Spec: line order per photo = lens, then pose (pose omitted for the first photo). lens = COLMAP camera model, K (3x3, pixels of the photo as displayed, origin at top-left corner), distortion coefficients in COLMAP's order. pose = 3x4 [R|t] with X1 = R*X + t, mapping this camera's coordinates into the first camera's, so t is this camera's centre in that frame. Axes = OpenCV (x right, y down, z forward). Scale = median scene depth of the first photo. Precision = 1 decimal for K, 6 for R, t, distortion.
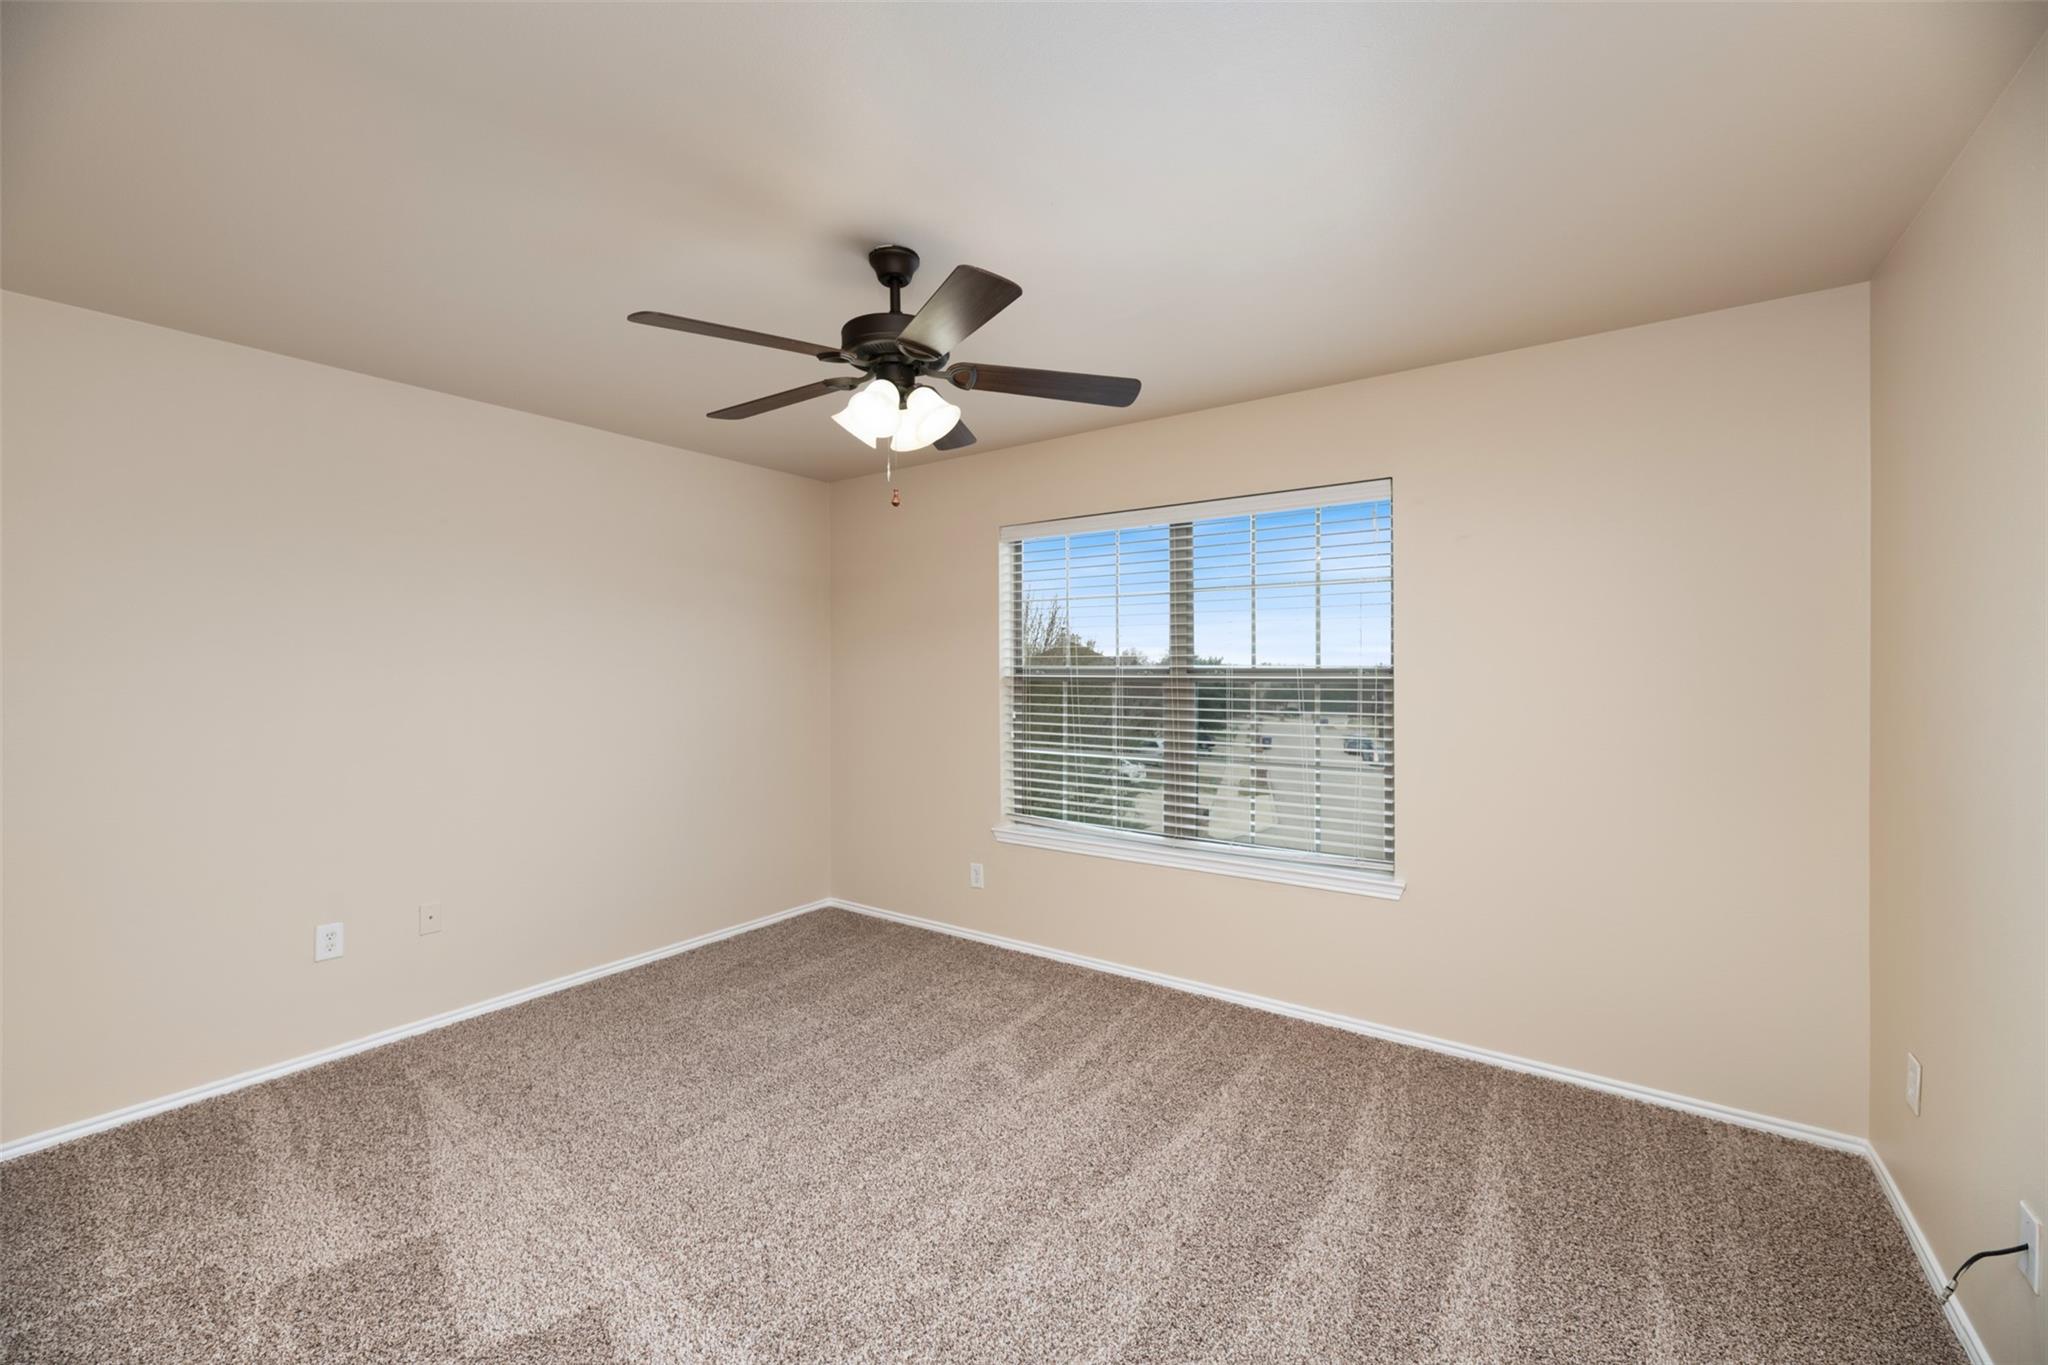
lens RADIAL K [[818.7, 0, 1022.9], [0, 818.7, 675.9], [0, 0, 1]] dist [0.001615, 0.000067]
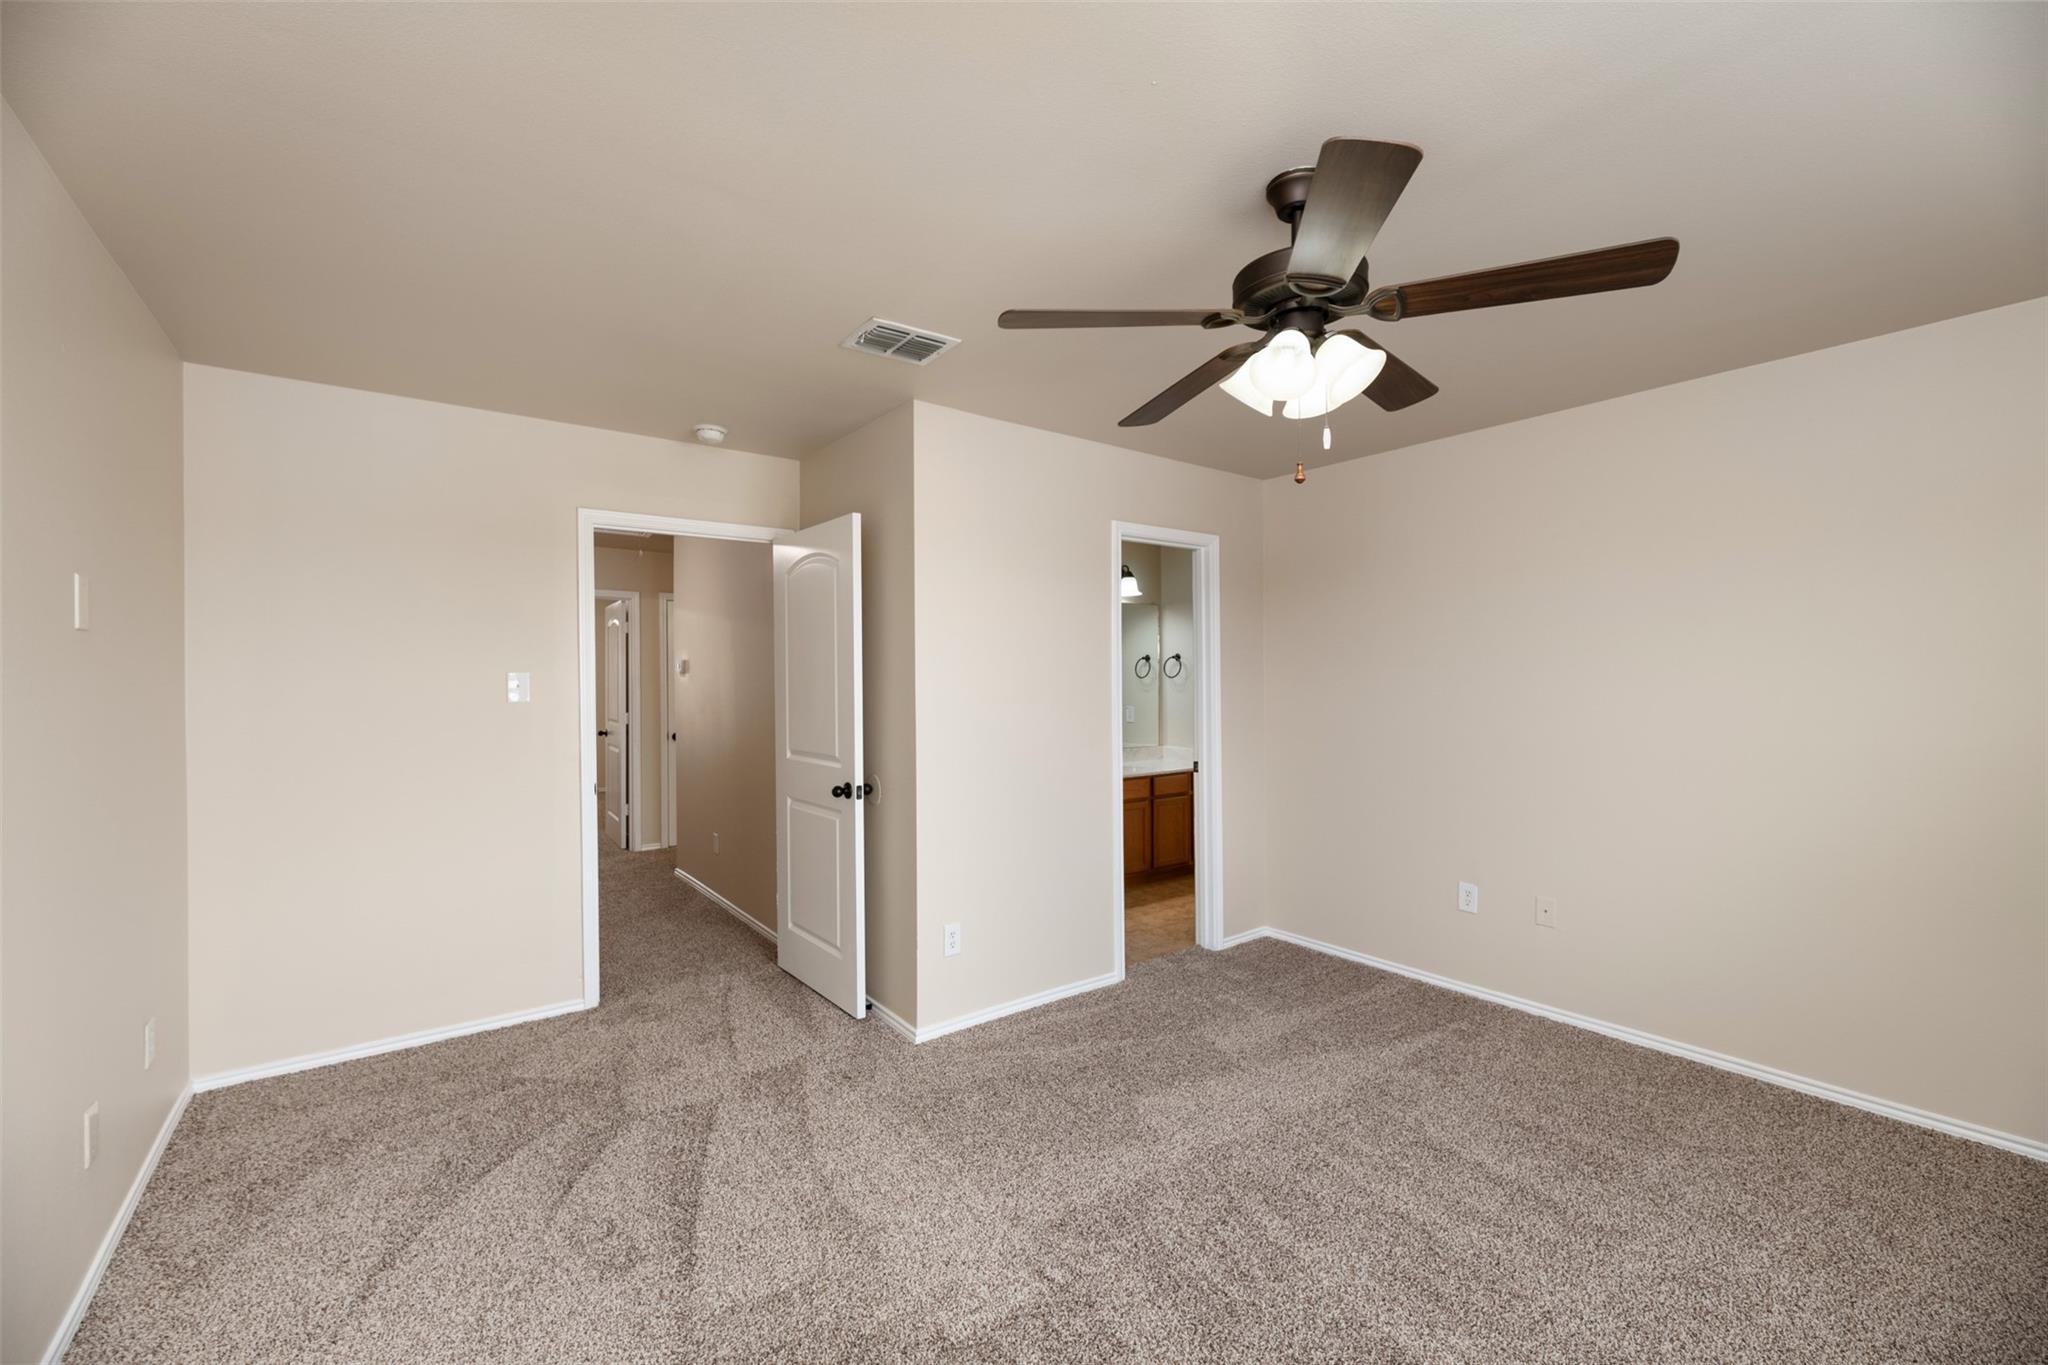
lens RADIAL K [[818.7, 0, 1021.5], [0, 818.7, 681.1], [0, 0, 1]] dist [0.001615, 0.000067]
pose [[-0.297826, 0.002152, -0.954618, 0.531821], [-0.004760, 0.999982, 0.003740, -0.003630], [0.954608, 0.005657, -0.297810, 0.723248]]
